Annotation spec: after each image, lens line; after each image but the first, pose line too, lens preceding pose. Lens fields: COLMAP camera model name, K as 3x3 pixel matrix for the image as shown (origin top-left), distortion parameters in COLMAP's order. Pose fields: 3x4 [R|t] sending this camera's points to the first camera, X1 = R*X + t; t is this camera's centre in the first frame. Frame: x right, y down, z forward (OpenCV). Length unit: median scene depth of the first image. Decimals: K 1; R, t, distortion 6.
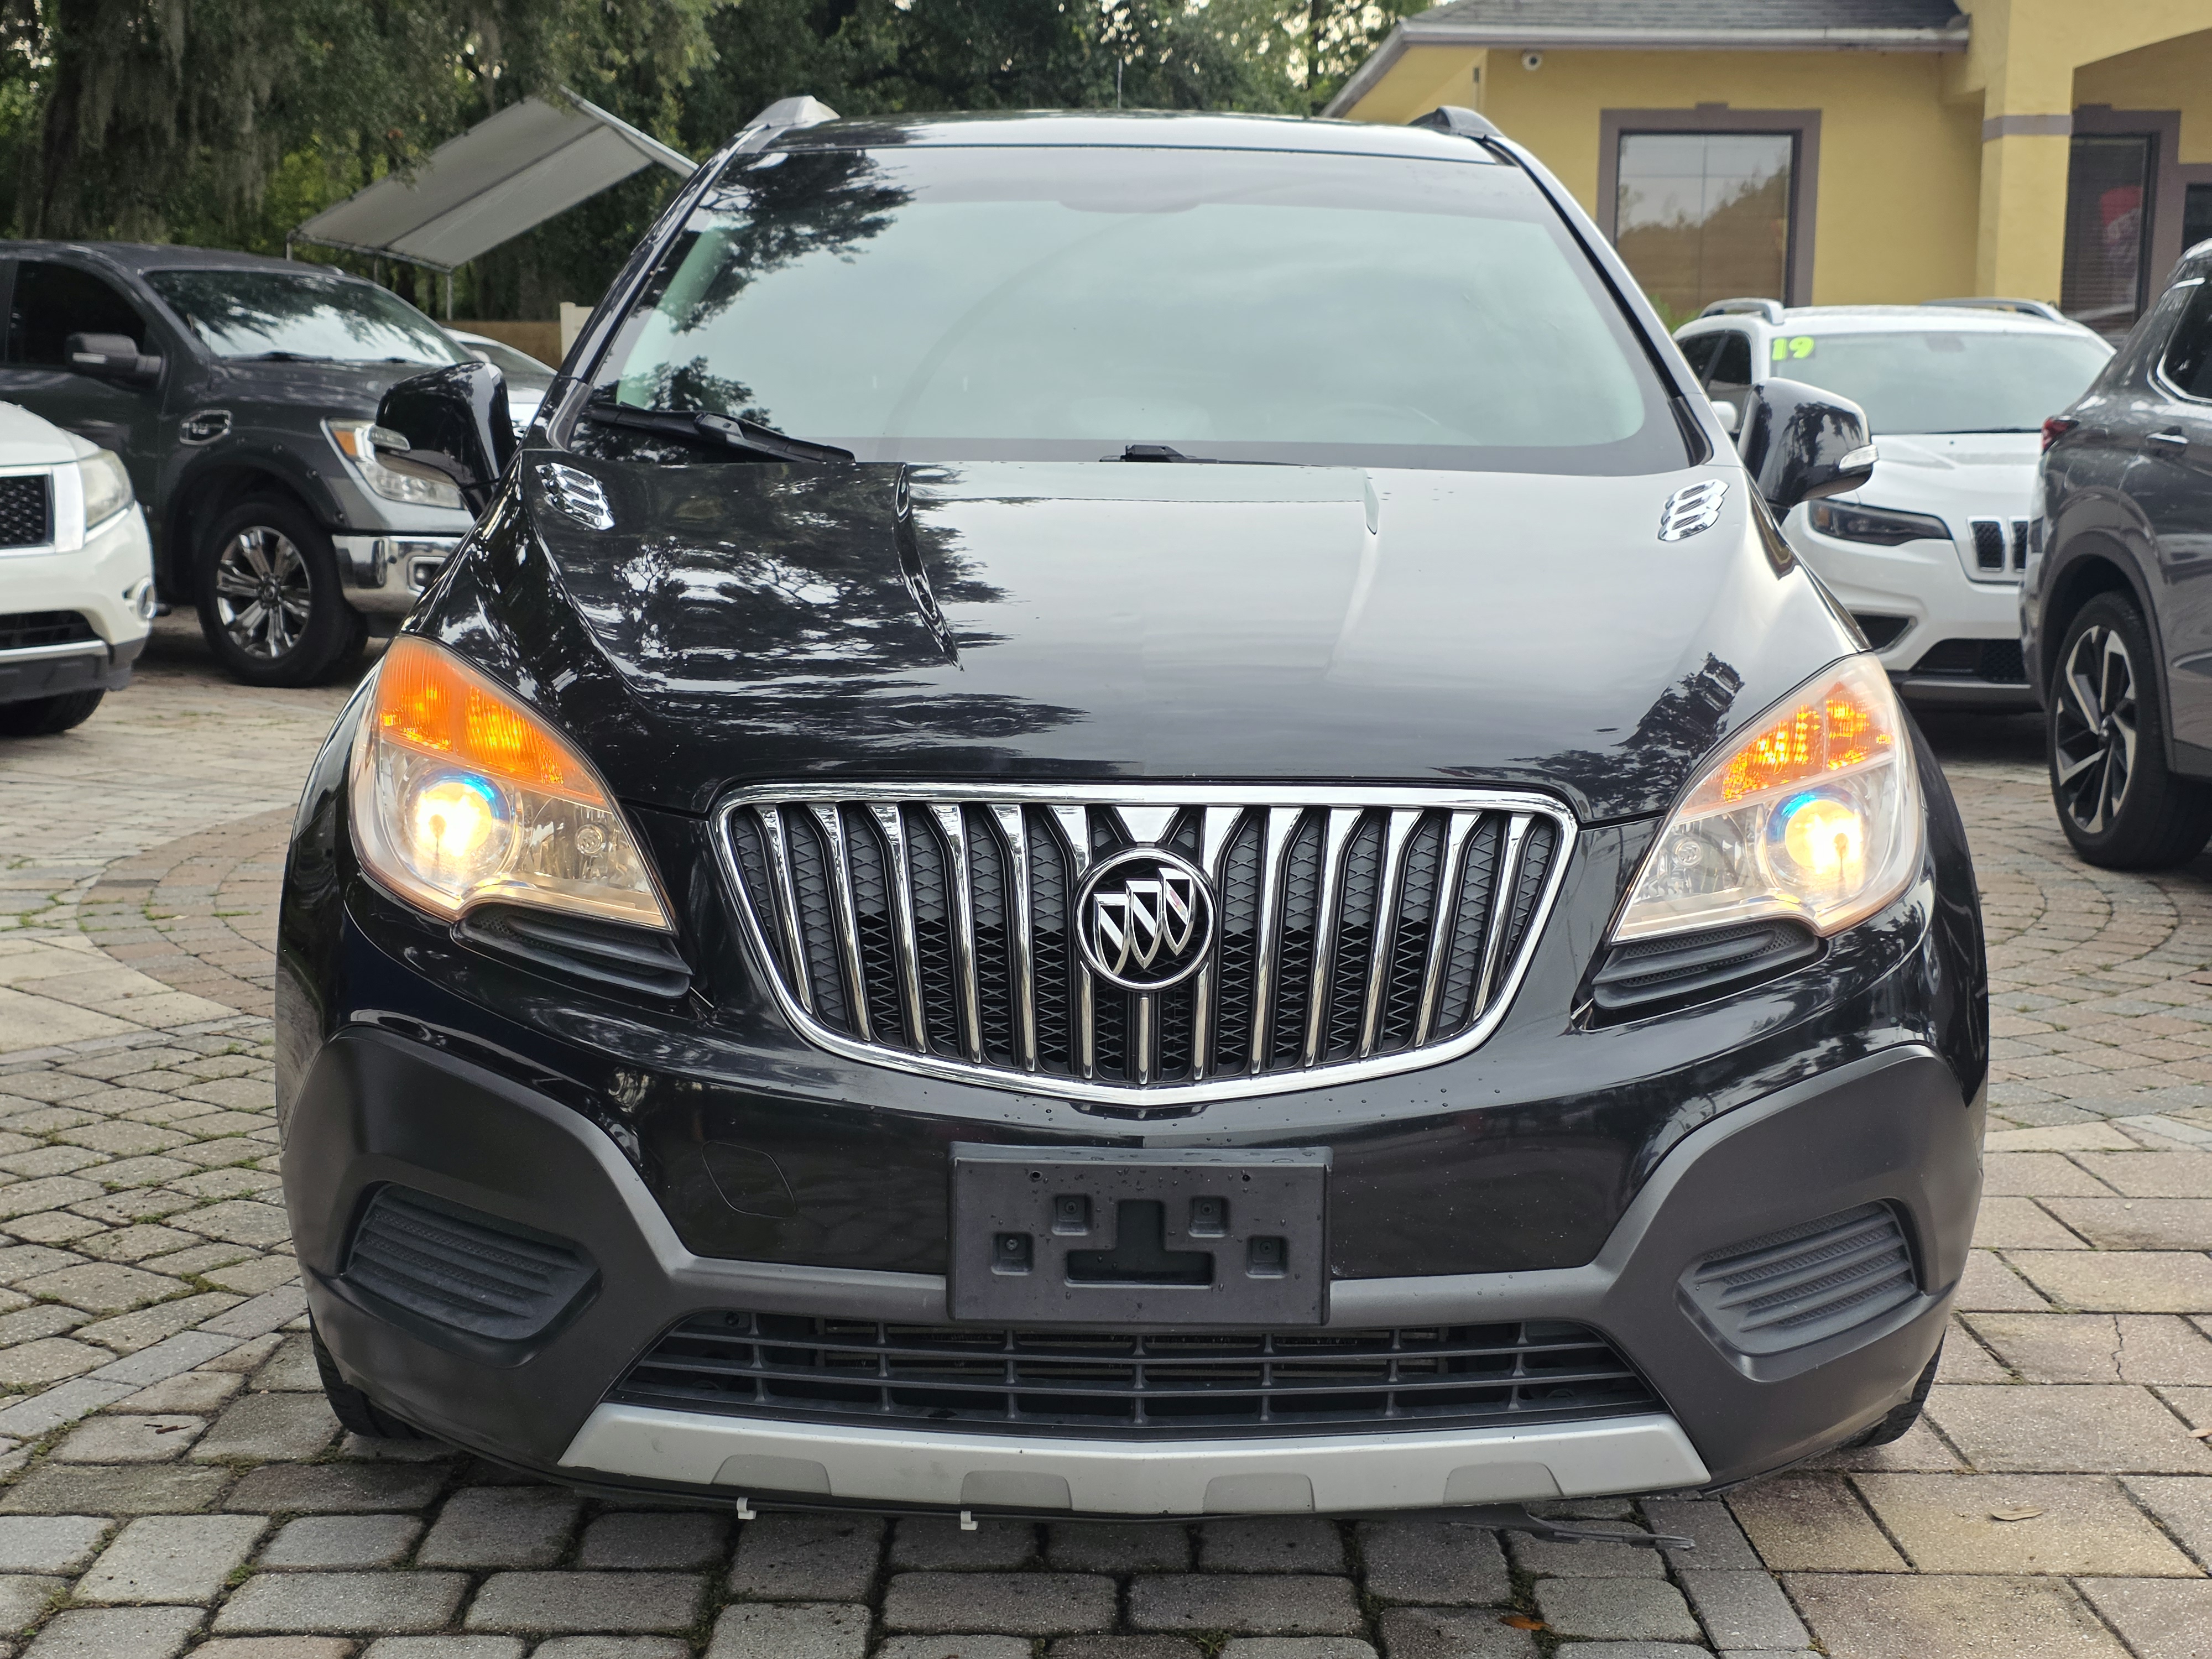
lens RADIAL K [[2932.3, 0, 1089.0], [0, 2932.3, 858.4], [0, 0, 1]] dist [0.103123, -0.131546]
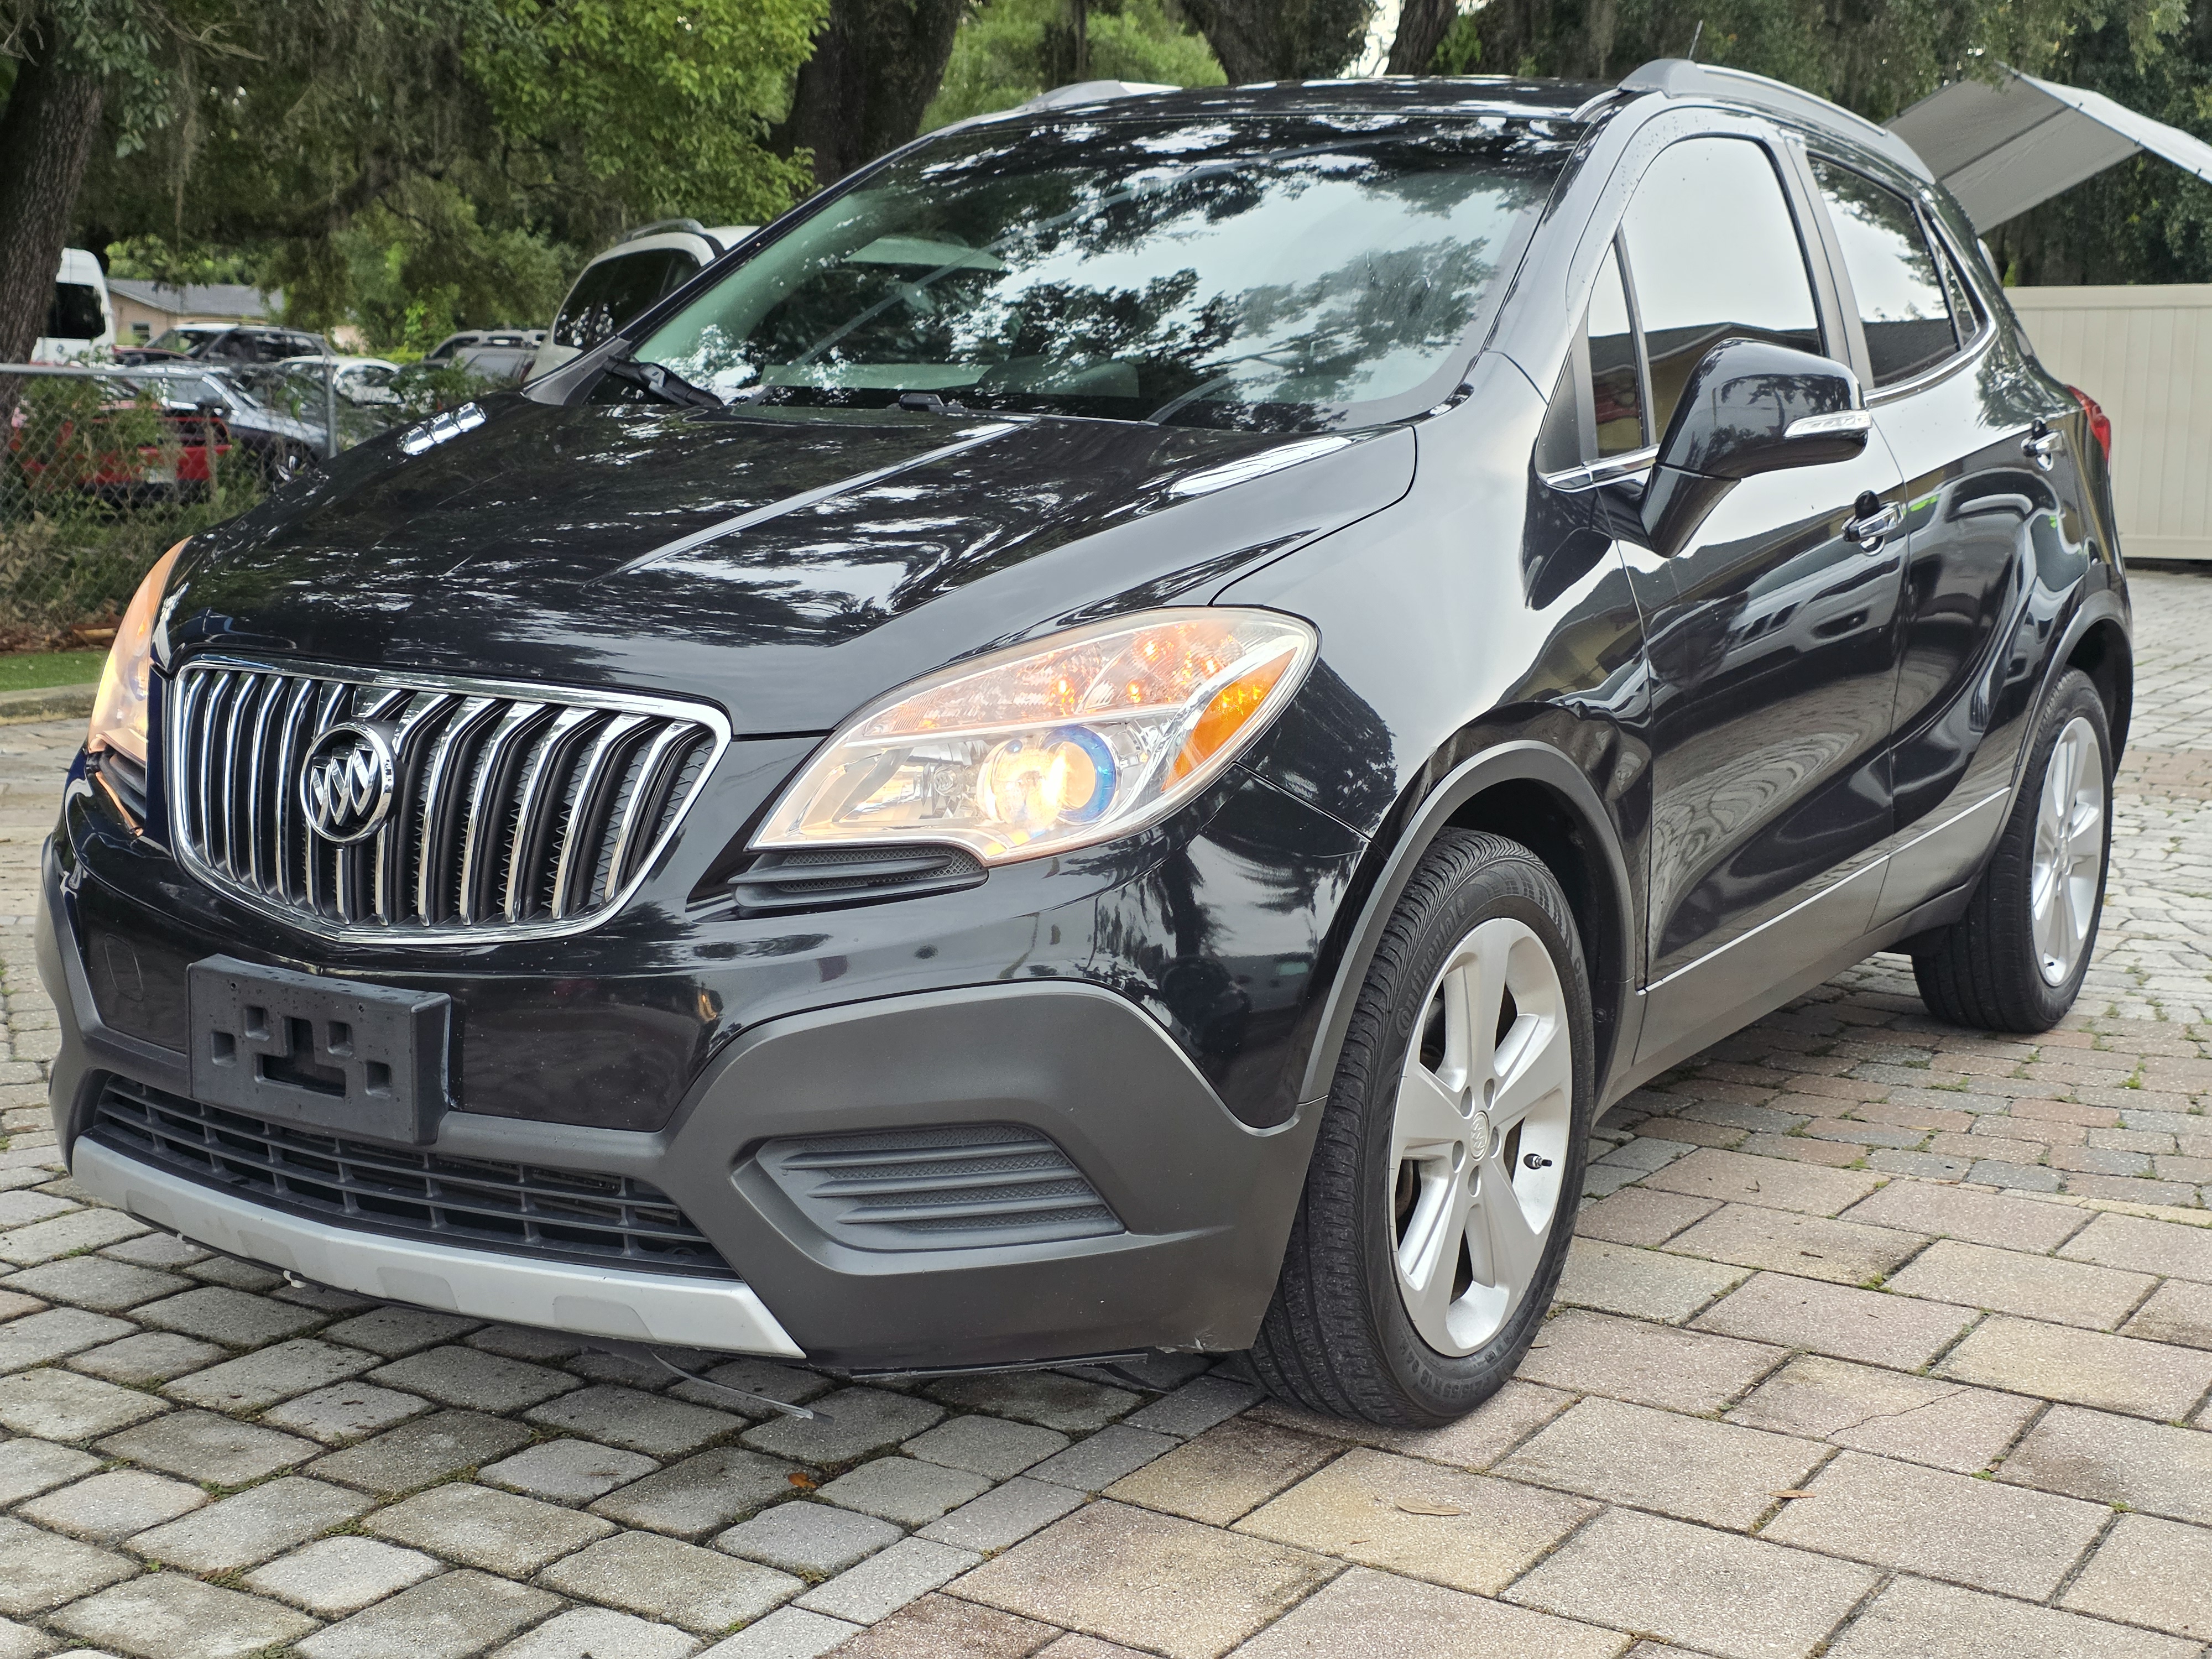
lens RADIAL K [[2932.3, 0, 1089.0], [0, 2932.3, 858.4], [0, 0, 1]] dist [0.103123, -0.131546]
pose [[0.839507, 0.090824, -0.535704, 0.872876], [-0.089641, 0.995572, 0.028313, -0.009027], [0.535903, 0.024252, 0.843931, 0.153705]]
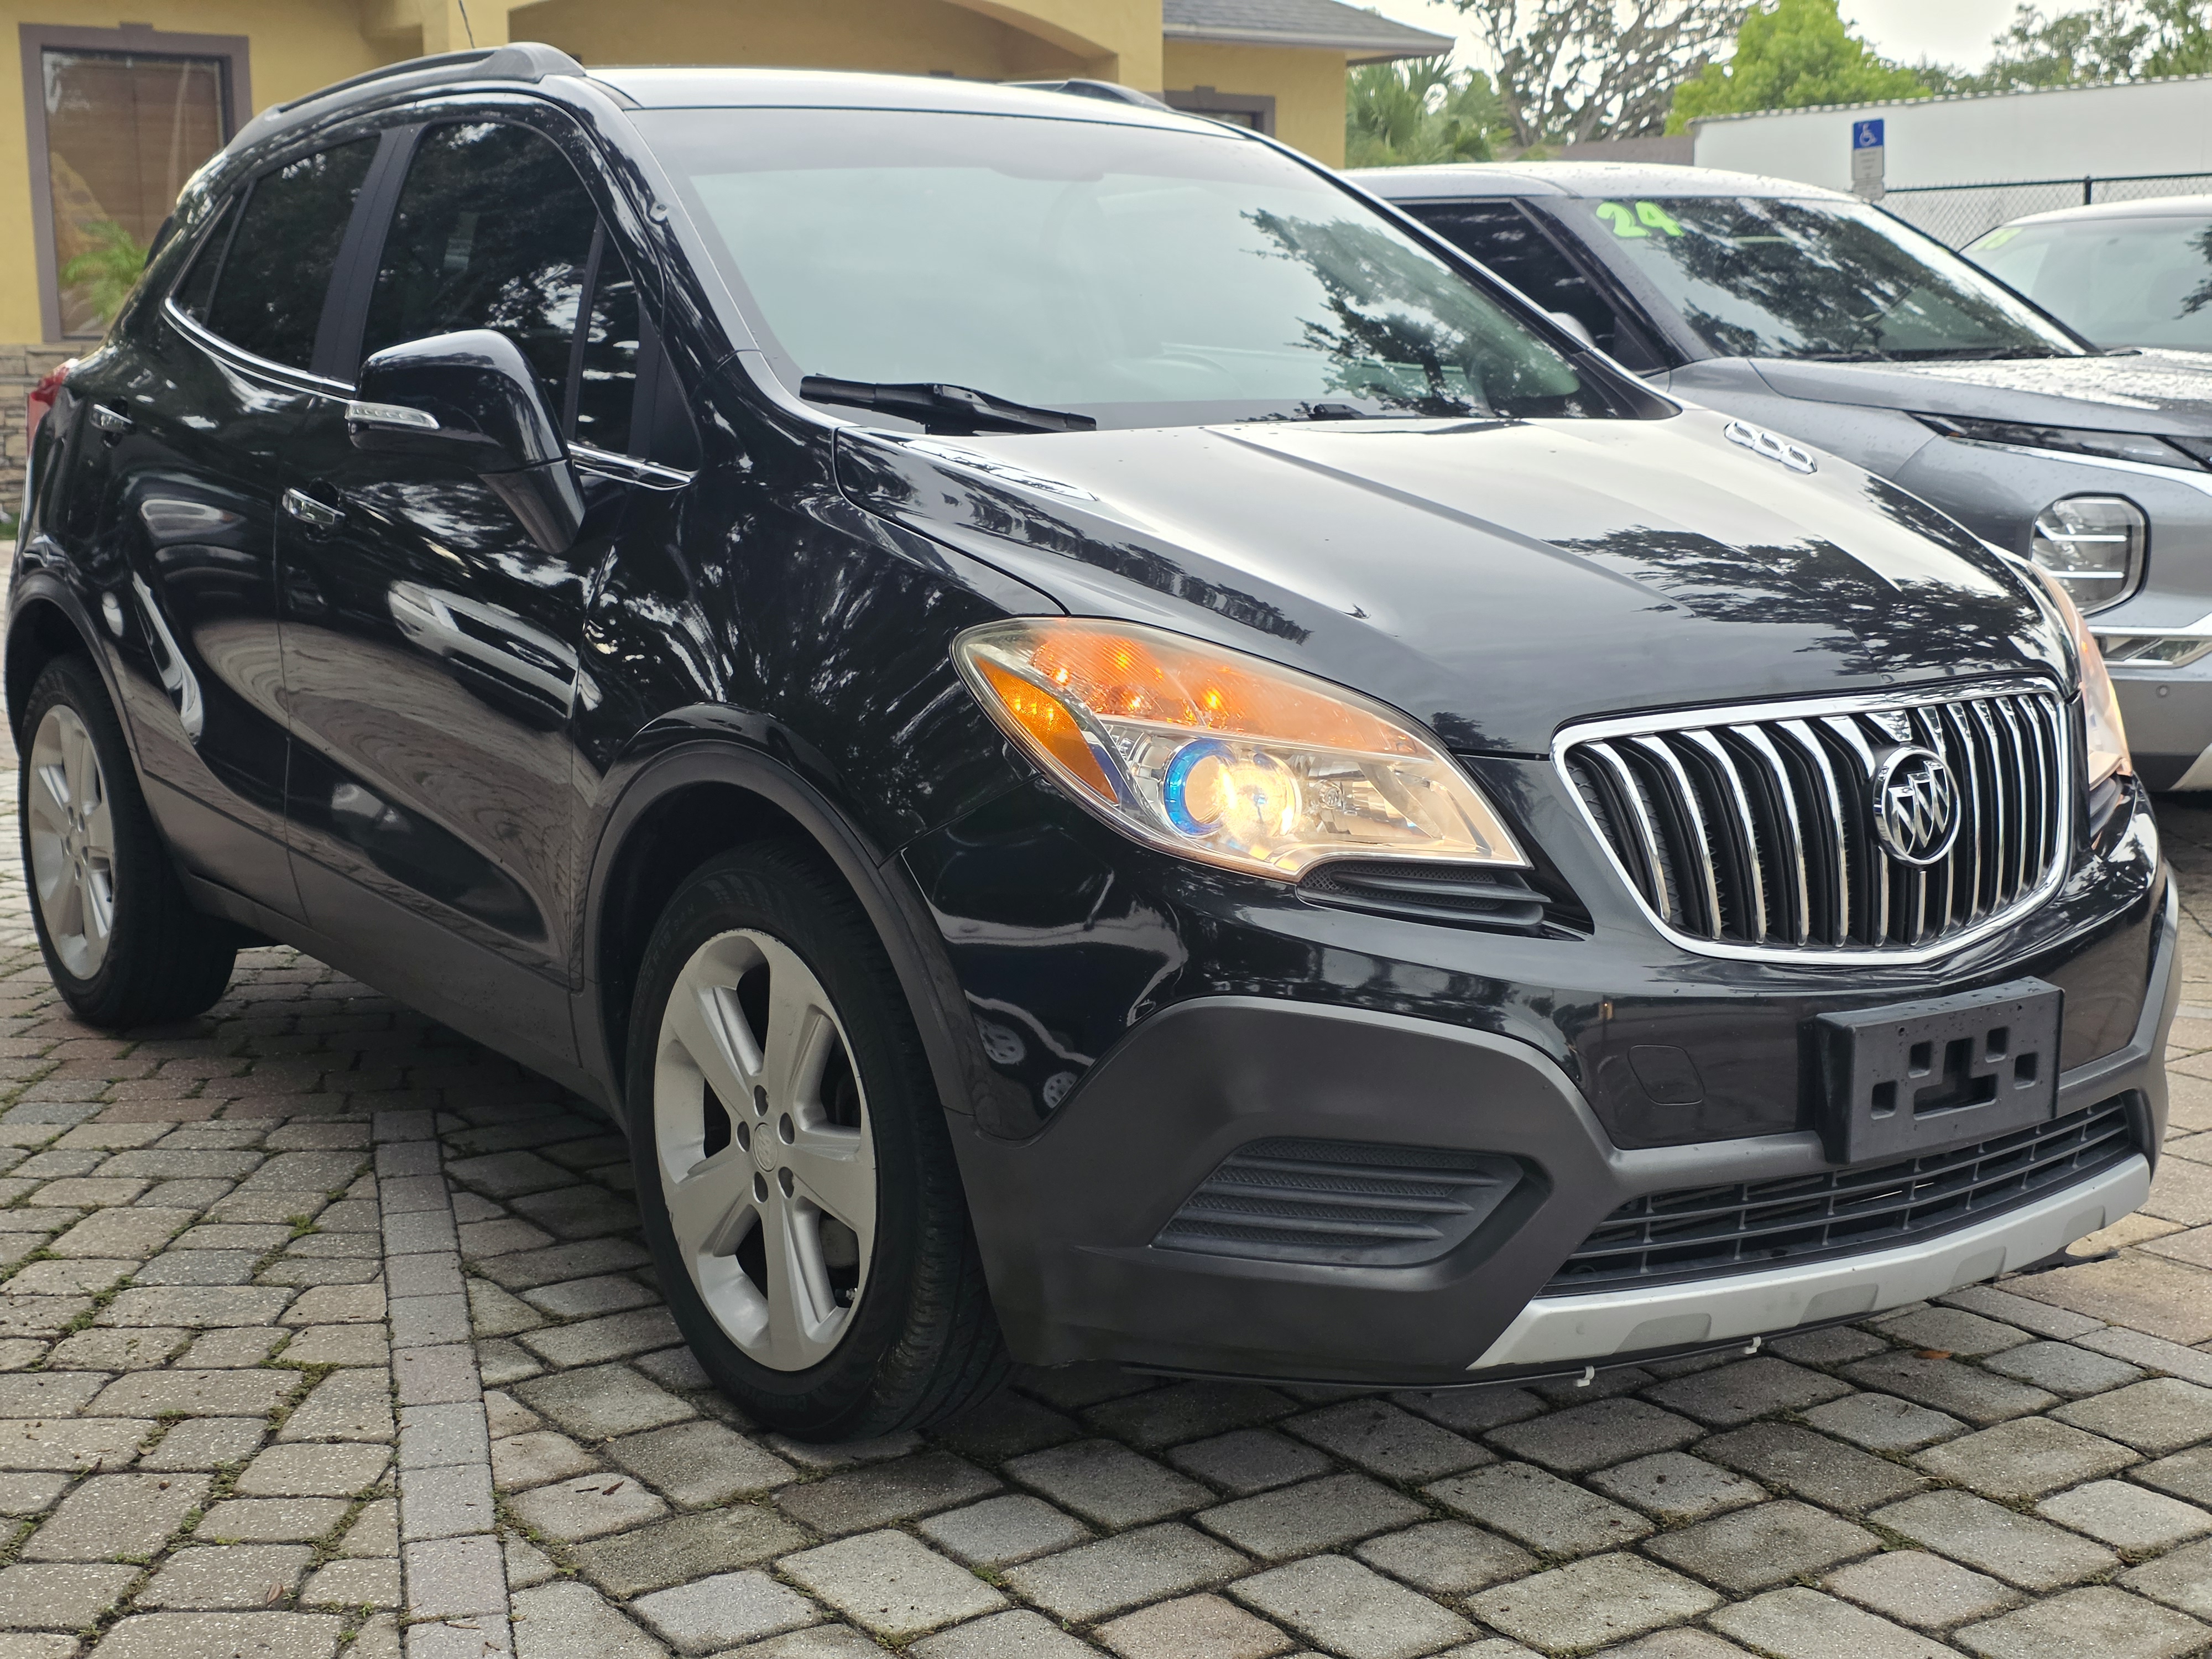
lens RADIAL K [[2932.3, 0, 1089.0], [0, 2932.3, 858.4], [0, 0, 1]] dist [0.103123, -0.131546]
pose [[0.838941, -0.110150, 0.532958, -0.862690], [0.097252, 0.993883, 0.052327, -0.050903], [-0.535462, 0.007932, 0.844522, 0.166731]]
